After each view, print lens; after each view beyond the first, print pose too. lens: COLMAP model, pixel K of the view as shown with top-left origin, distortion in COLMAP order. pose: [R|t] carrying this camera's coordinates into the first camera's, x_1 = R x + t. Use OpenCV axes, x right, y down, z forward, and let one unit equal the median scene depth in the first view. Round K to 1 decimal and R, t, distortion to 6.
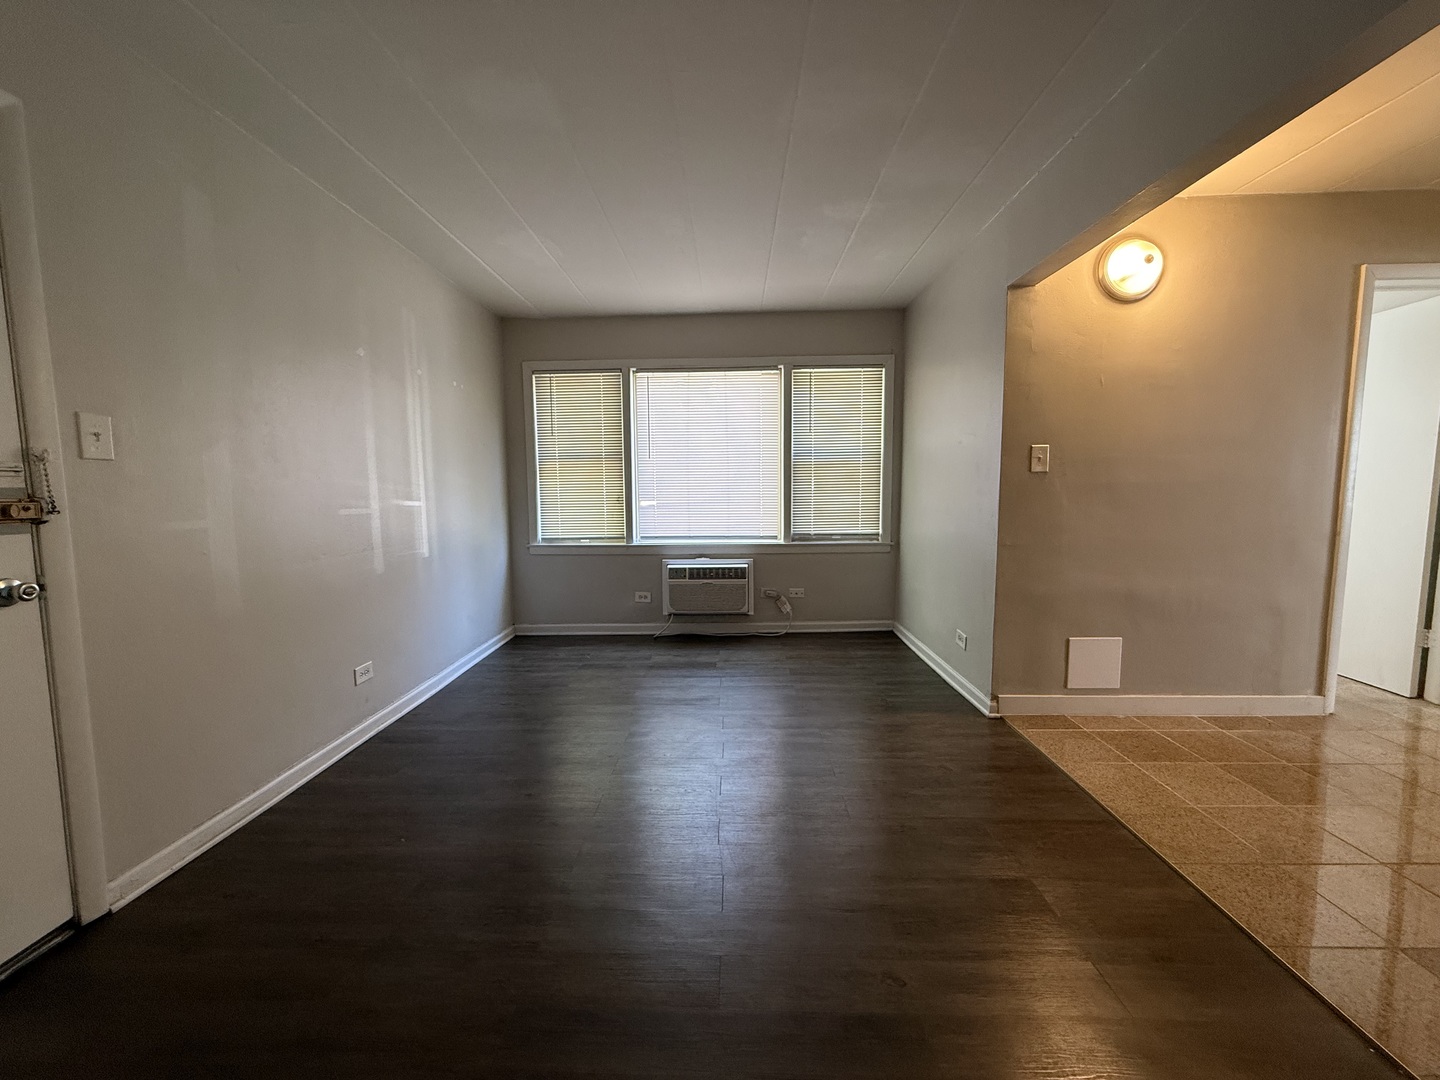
lens RADIAL K [[574.3, 0, 716.6], [0, 574.3, 537.7], [0, 0, 1]] dist [0.002876, 0.000007]
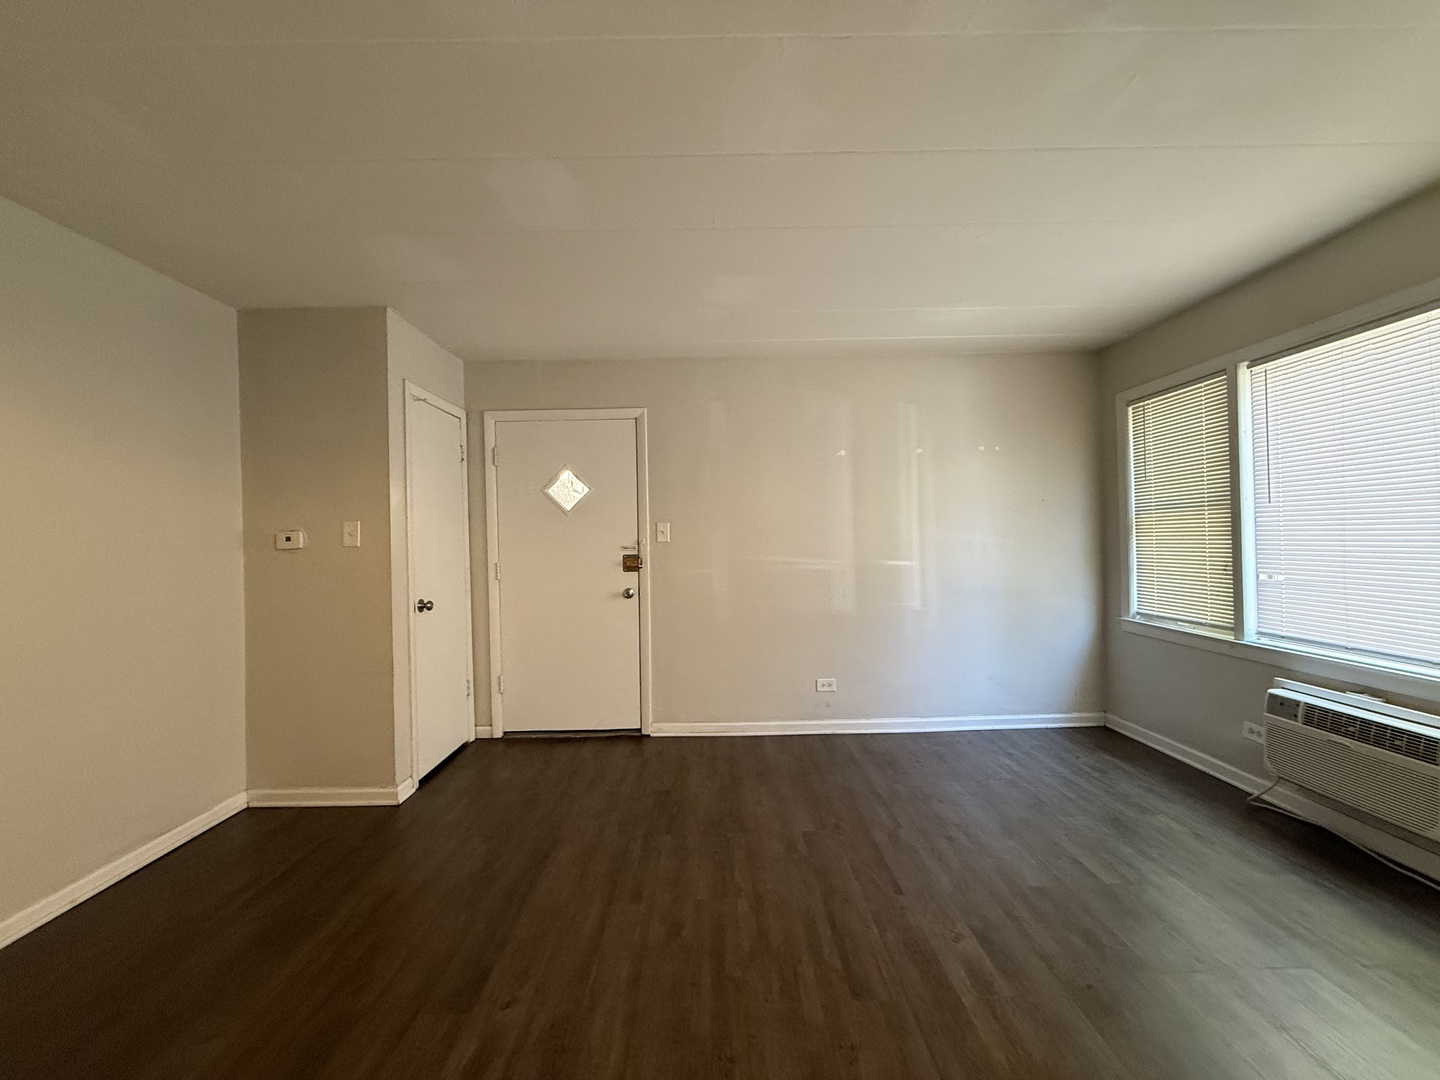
lens RADIAL K [[574.3, 0, 716.6], [0, 574.3, 537.7], [0, 0, 1]] dist [0.002876, 0.000007]
pose [[0.032764, 0.008087, -0.999430, 0.465236], [-0.069331, 0.997577, 0.005799, -0.066196], [0.997056, 0.069101, 0.033245, 0.413006]]
